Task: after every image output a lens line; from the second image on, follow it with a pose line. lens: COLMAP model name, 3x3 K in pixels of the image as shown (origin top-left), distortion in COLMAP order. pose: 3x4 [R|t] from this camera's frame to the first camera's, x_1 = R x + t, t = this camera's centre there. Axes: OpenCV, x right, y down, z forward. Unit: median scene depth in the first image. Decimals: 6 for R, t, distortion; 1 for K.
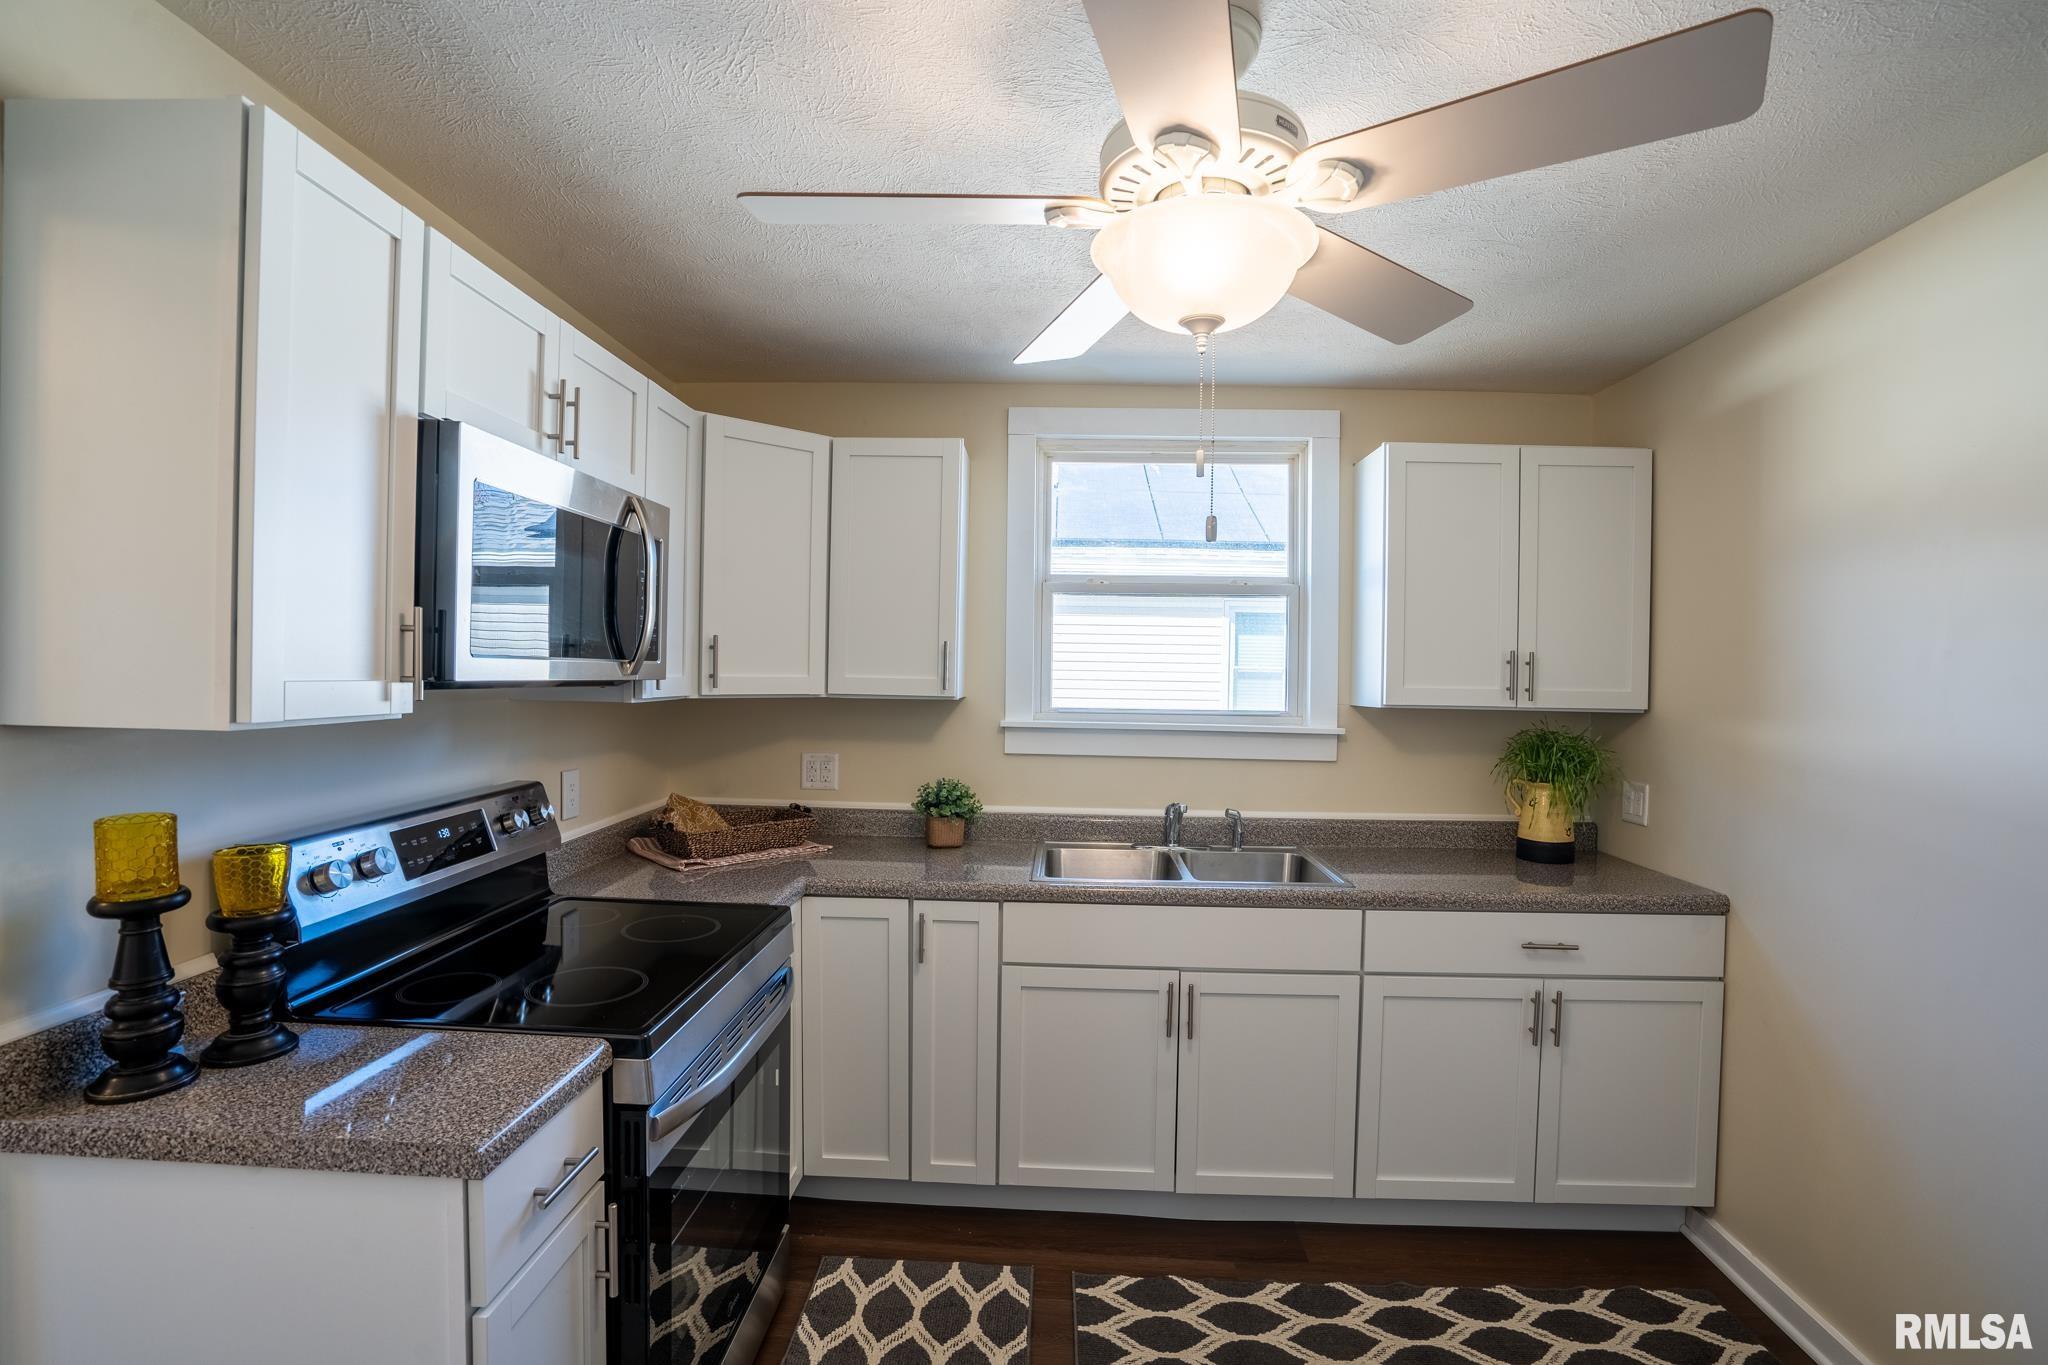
lens RADIAL K [[946.8, 0, 1021.2], [0, 946.8, 685.7], [0, 0, 1]] dist [-0.051010, 0.016926]
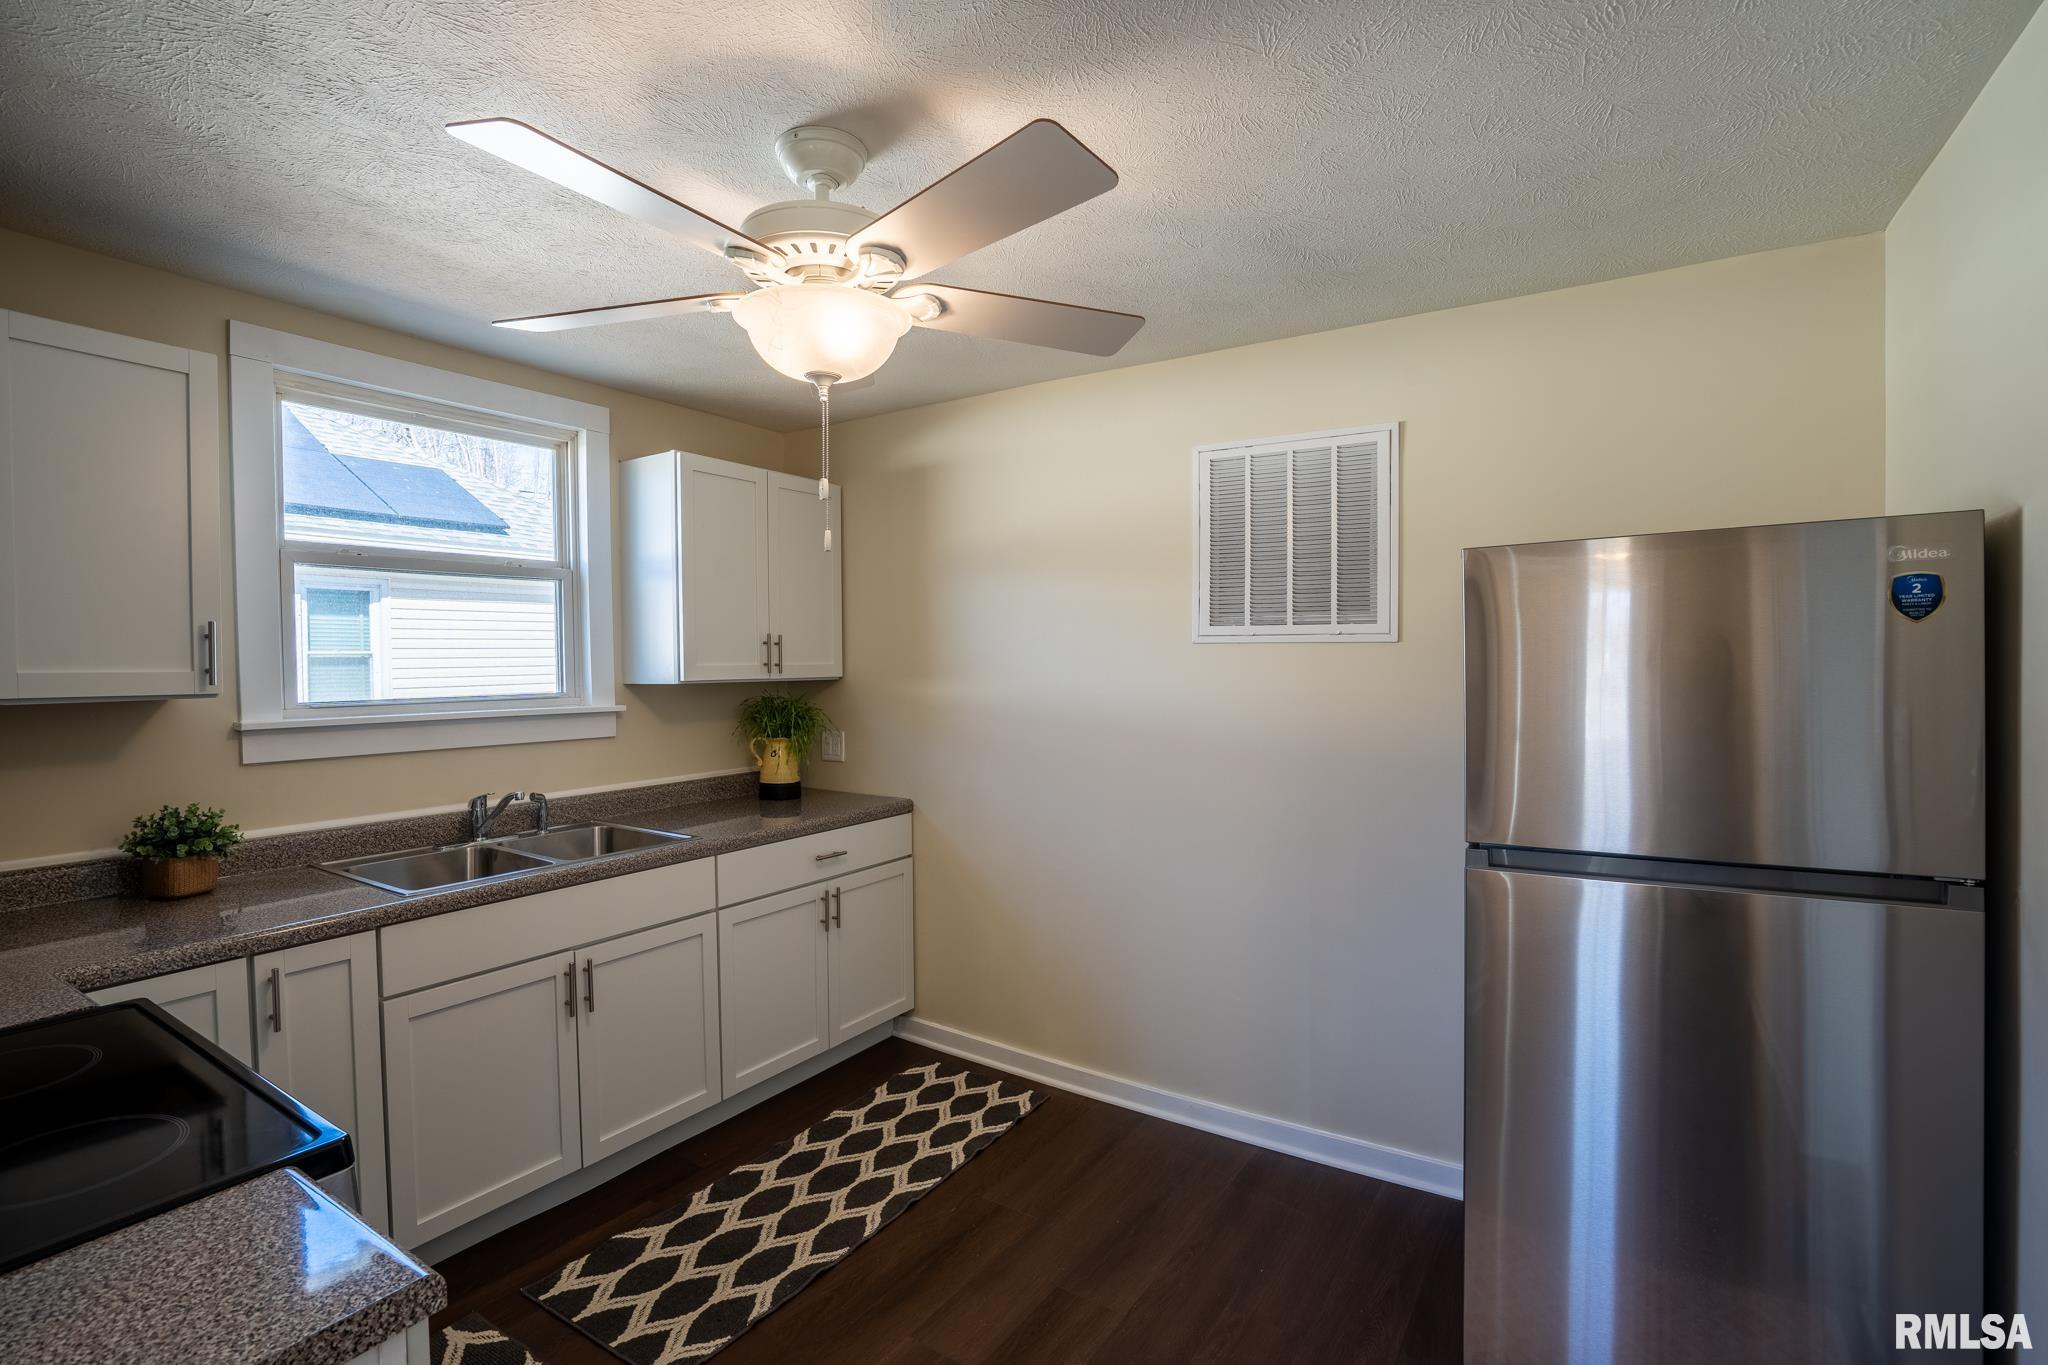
lens RADIAL K [[946.8, 0, 1018.4], [0, 946.8, 682.4], [0, 0, 1]] dist [-0.051010, 0.016926]
pose [[0.503820, -0.042067, 0.862784, -0.449852], [0.026794, 0.999094, 0.033067, -0.005482], [-0.863393, 0.006457, 0.504491, 0.078957]]
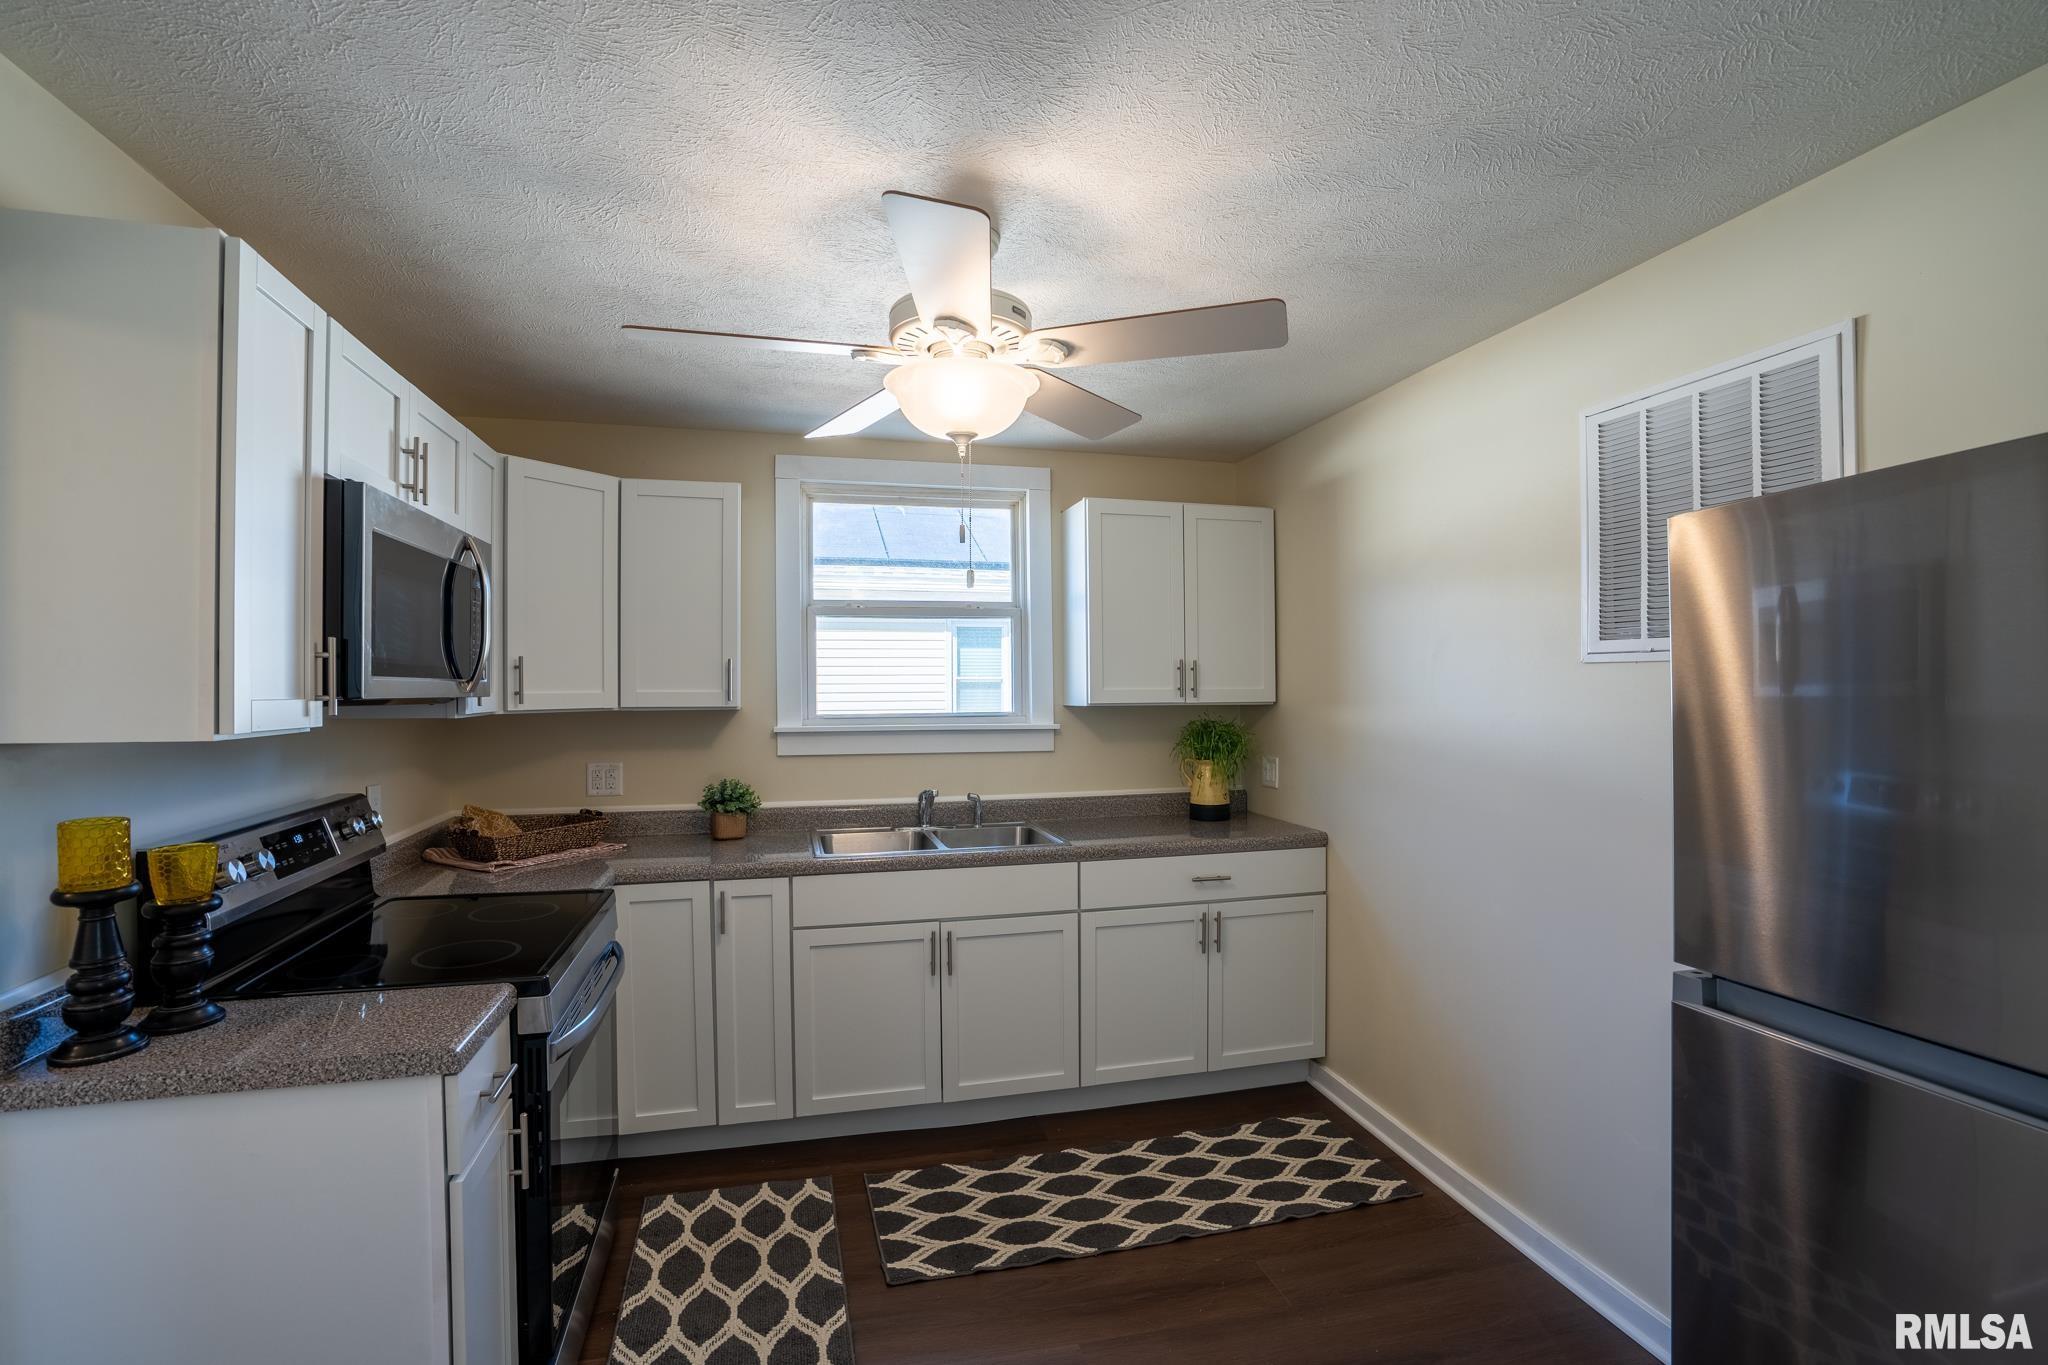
lens RADIAL K [[946.8, 0, 1019.3], [0, 946.8, 686.8], [0, 0, 1]] dist [-0.051010, 0.016926]
pose [[0.956859, -0.022208, 0.289704, -0.086081], [0.025800, 0.999630, -0.008588, 0.007061], [-0.289406, 0.015691, 0.957078, -0.228717]]
